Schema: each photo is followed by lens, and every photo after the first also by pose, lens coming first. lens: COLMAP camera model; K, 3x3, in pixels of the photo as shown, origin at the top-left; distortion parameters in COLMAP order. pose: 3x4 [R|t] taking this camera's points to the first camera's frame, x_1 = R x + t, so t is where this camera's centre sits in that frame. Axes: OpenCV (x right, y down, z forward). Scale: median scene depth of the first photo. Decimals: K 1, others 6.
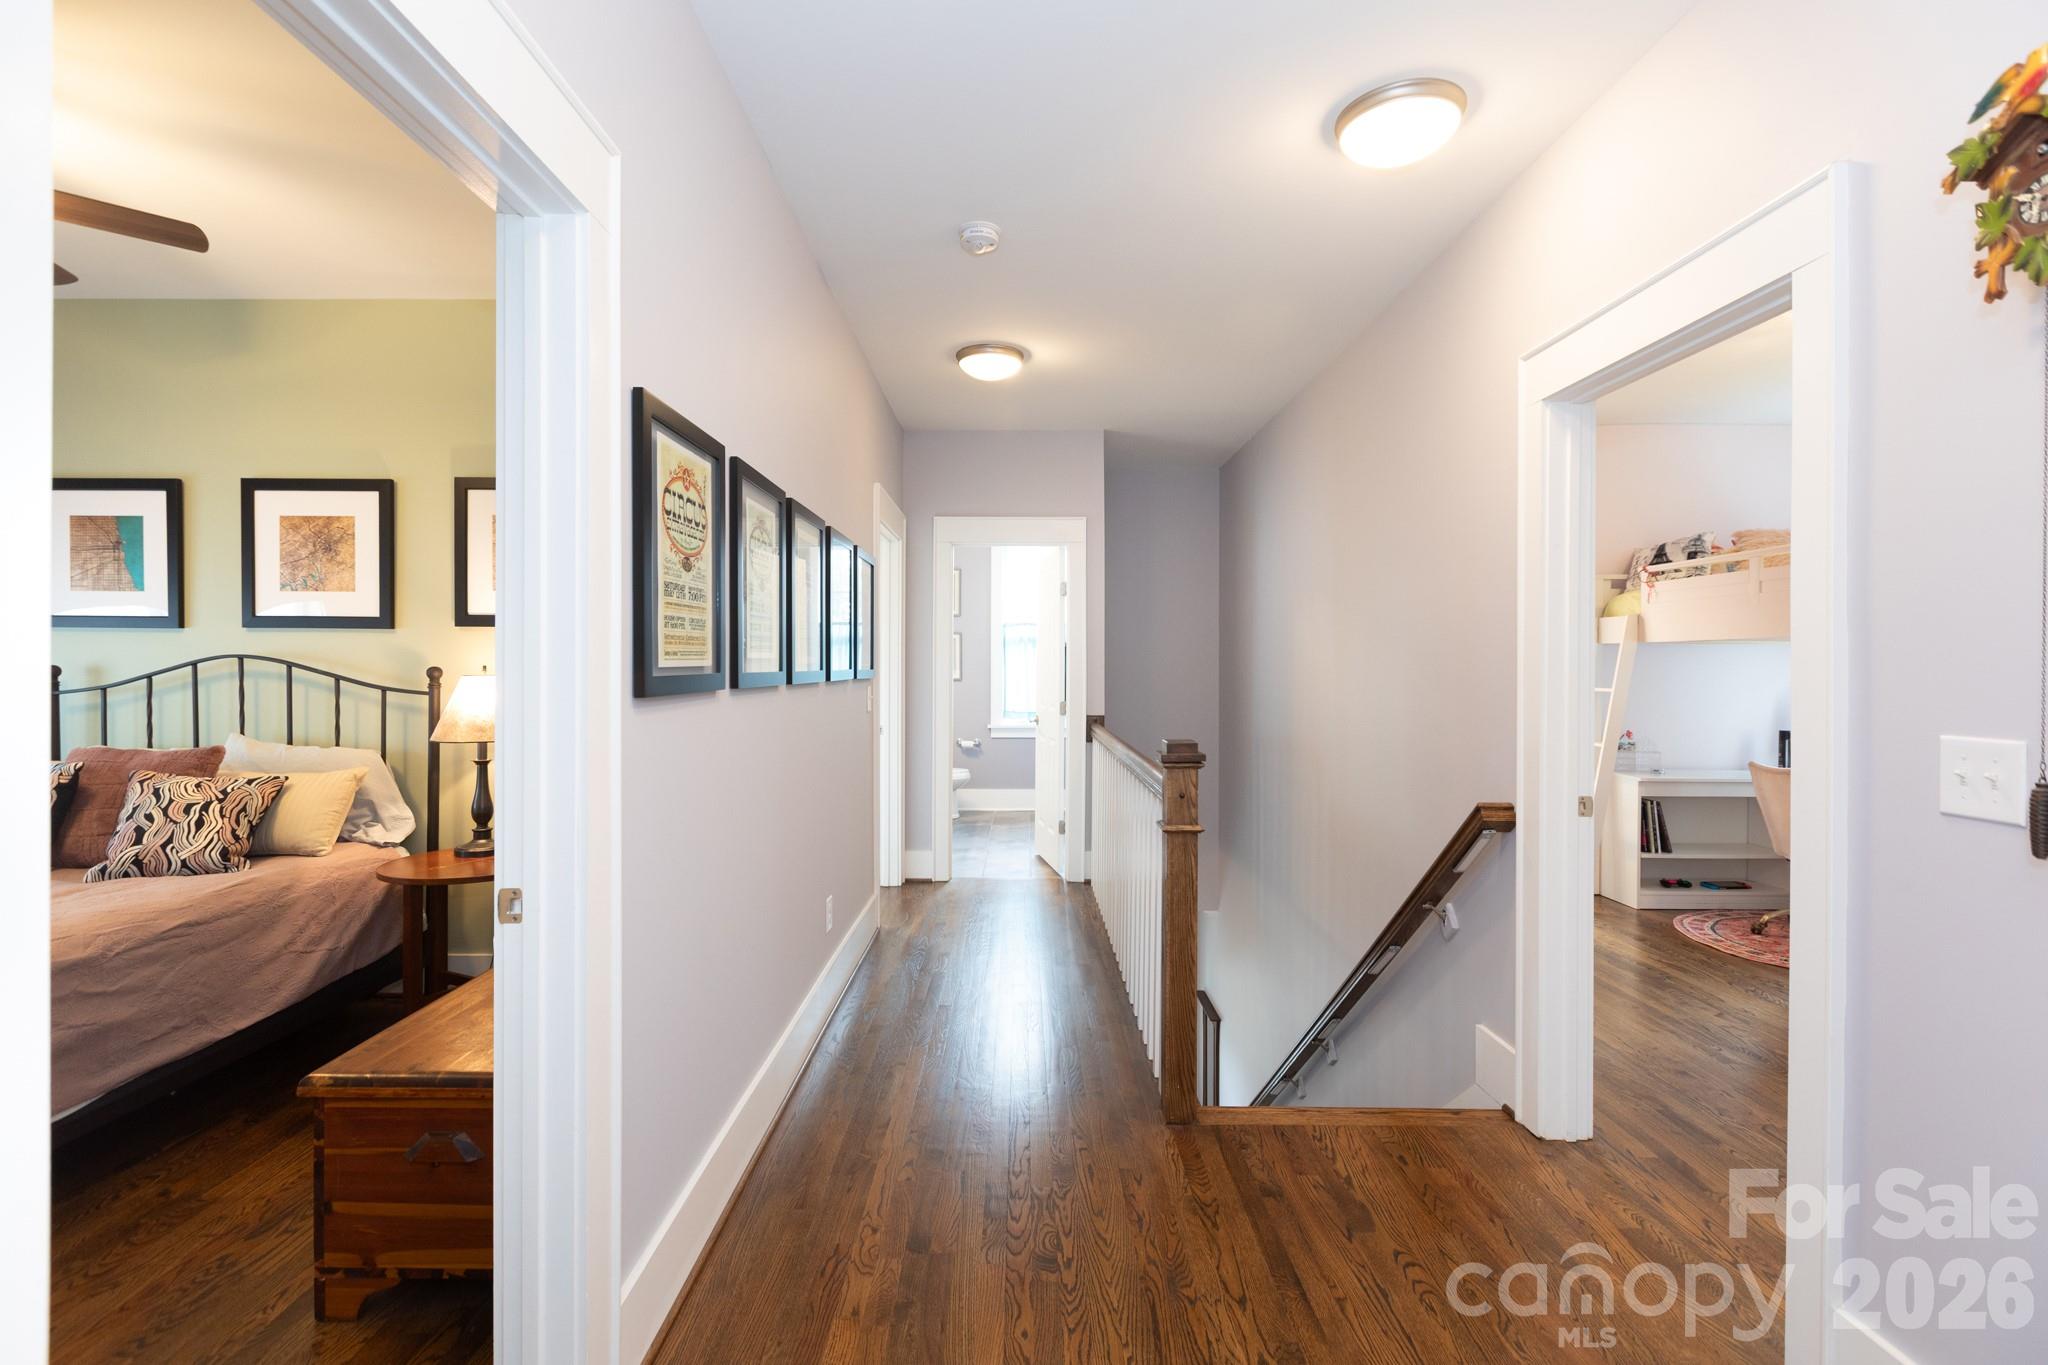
lens RADIAL K [[923.4, 0, 1015.2], [0, 923.4, 664.5], [0, 0, 1]] dist [-0.001223, -0.000272]
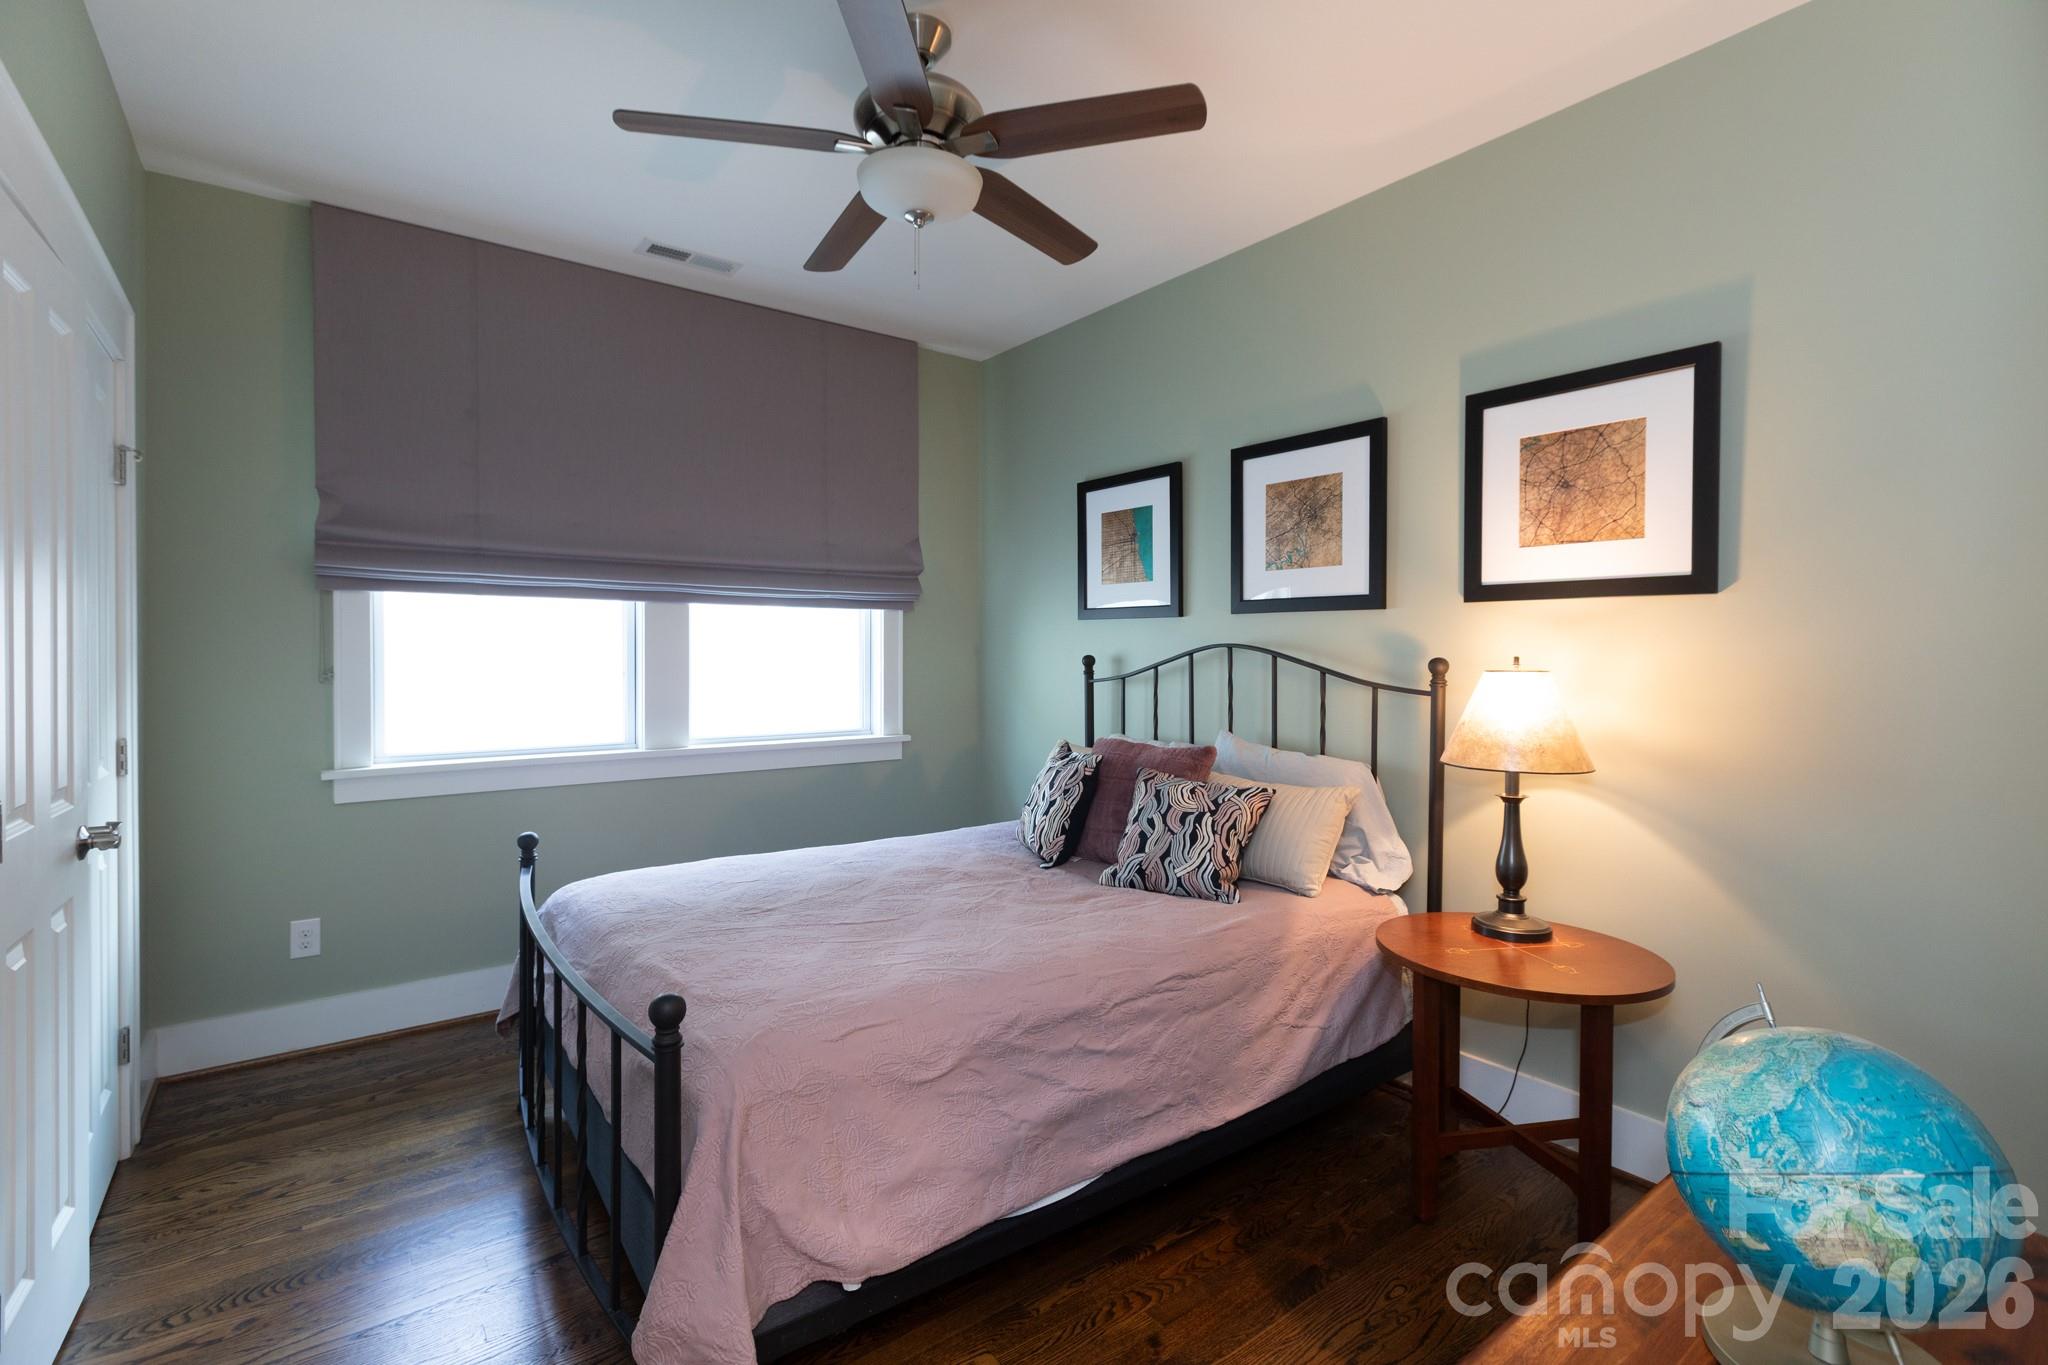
lens RADIAL K [[923.4, 0, 1015.2], [0, 923.4, 664.5], [0, 0, 1]] dist [-0.001223, -0.000272]
pose [[0.607254, 0.010099, -0.794443, -0.261566], [-0.003593, 0.999944, 0.009966, 0.001433], [0.794499, -0.003198, 0.607256, 0.298480]]
